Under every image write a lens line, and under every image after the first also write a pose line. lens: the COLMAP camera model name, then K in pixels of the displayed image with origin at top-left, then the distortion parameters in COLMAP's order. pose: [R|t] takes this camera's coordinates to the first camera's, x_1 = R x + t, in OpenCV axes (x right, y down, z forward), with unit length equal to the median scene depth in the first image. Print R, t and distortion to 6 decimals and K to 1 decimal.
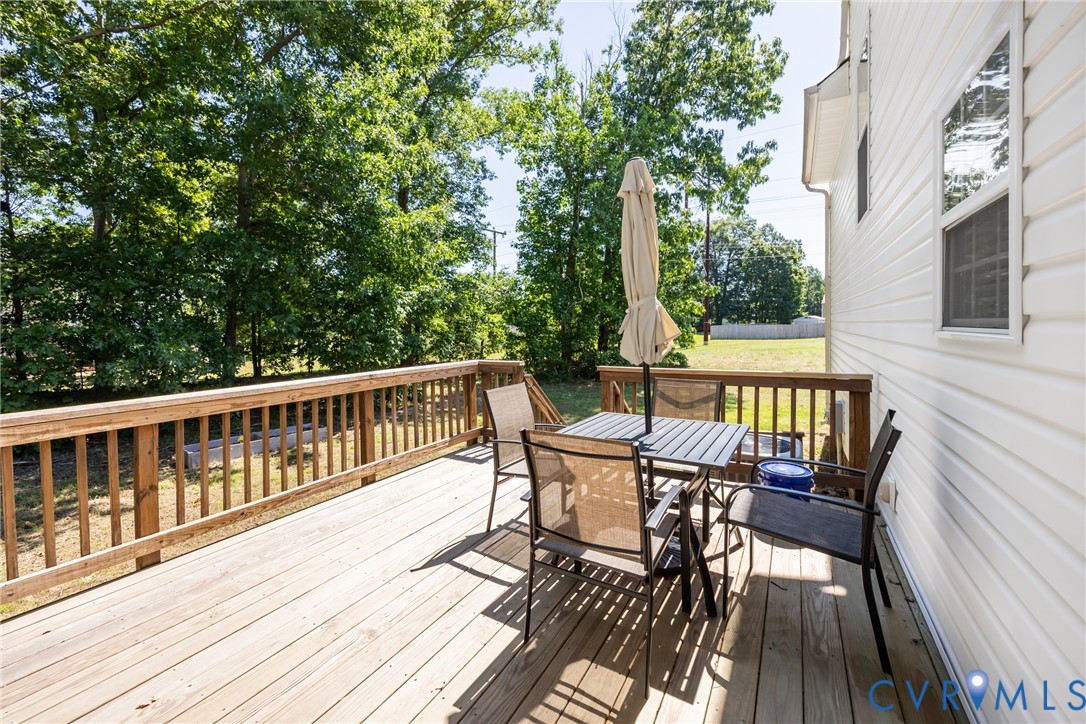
lens RADIAL K [[454.6, 0, 510.8], [0, 454.6, 333.4], [0, 0, 1]] dist [0.004975, -0.000502]
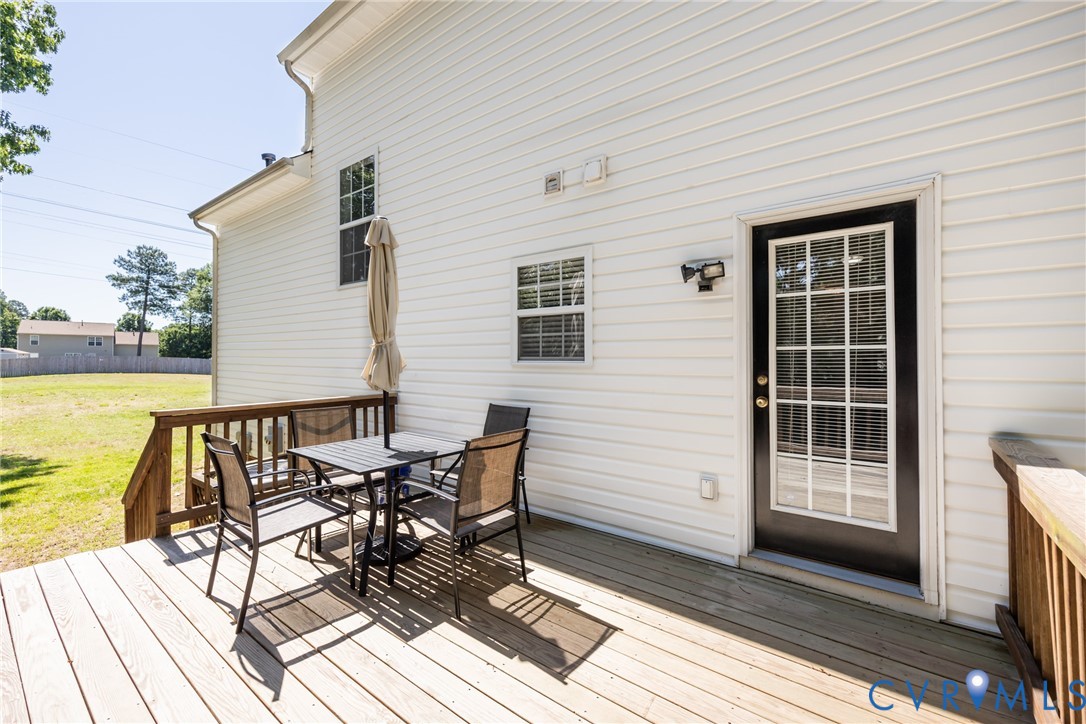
lens RADIAL K [[454.6, 0, 542.6], [0, 454.6, 350.2], [0, 0, 1]] dist [0.004975, -0.000502]
pose [[0.090585, 0.029149, 0.995462, -0.908389], [0.013970, 0.999436, -0.030536, 0.003031], [-0.995791, 0.016673, 0.090127, 0.513211]]
